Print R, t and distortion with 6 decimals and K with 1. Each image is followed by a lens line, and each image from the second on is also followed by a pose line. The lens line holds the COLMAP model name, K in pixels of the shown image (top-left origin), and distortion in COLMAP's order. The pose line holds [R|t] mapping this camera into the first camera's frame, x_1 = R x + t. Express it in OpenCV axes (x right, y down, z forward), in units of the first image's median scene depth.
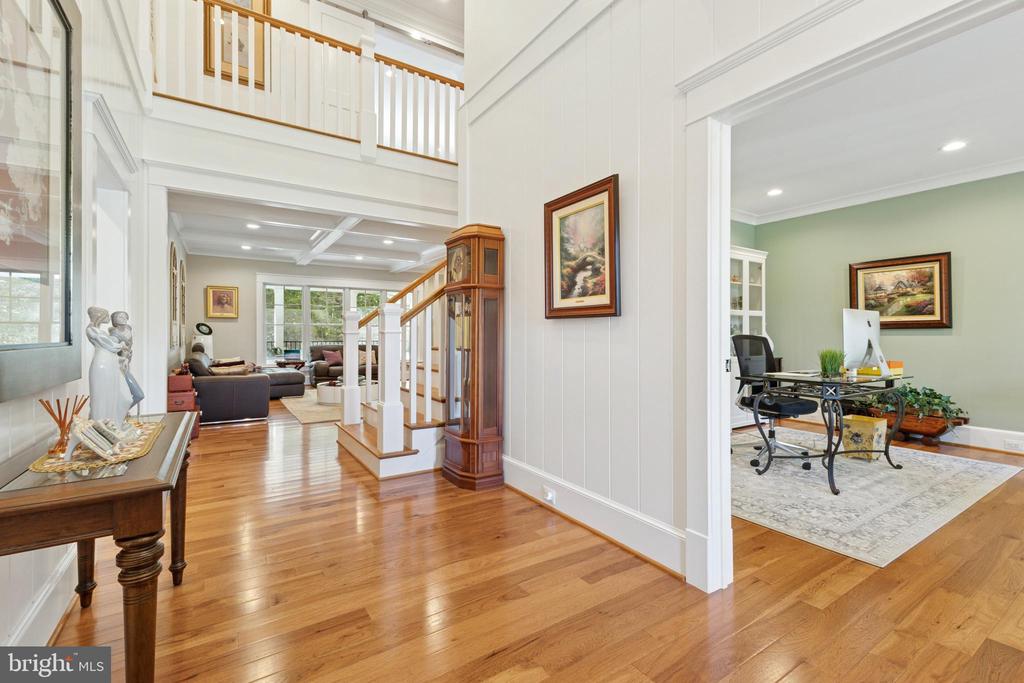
lens RADIAL K [[447.7, 0, 515.2], [0, 447.7, 330.8], [0, 0, 1]] dist [0.013799, -0.005427]
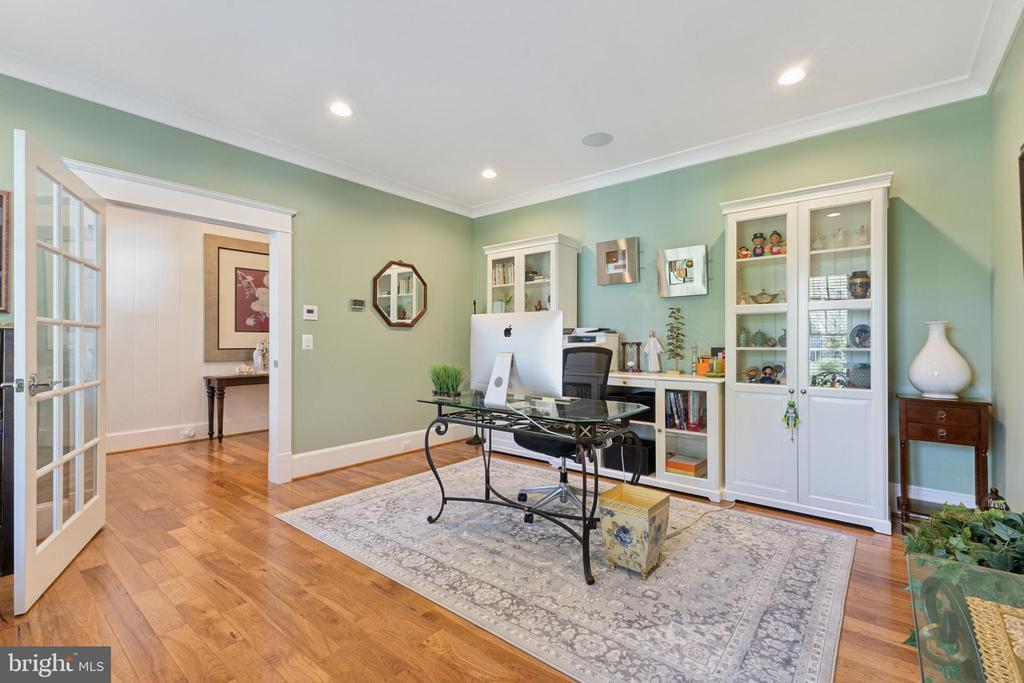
lens RADIAL K [[447.7, 0, 517.0], [0, 447.7, 340.2], [0, 0, 1]] dist [0.013799, -0.005427]
pose [[0.317098, -0.005861, -0.948375, 1.114782], [0.009037, 0.999954, -0.003158, -0.001359], [0.948350, -0.007569, 0.317136, 0.600520]]
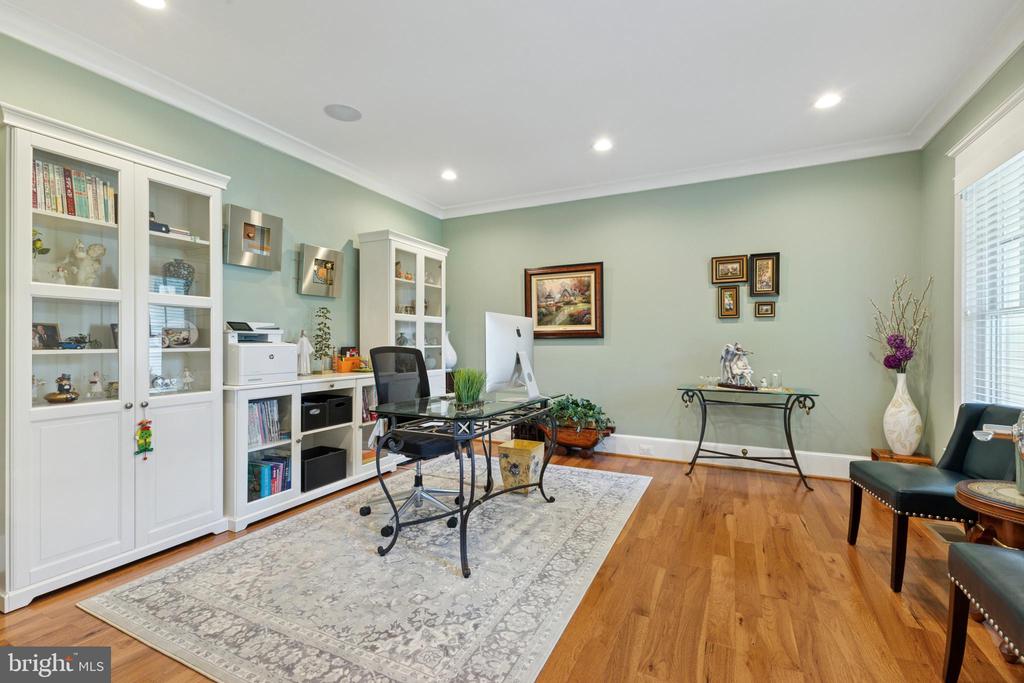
lens RADIAL K [[447.7, 0, 514.8], [0, 447.7, 344.8], [0, 0, 1]] dist [0.013799, -0.005427]
pose [[0.855131, -0.006807, 0.518367, 0.284524], [-0.000333, 0.999906, 0.013679, -0.004404], [-0.518412, -0.011870, 0.855049, 0.252211]]
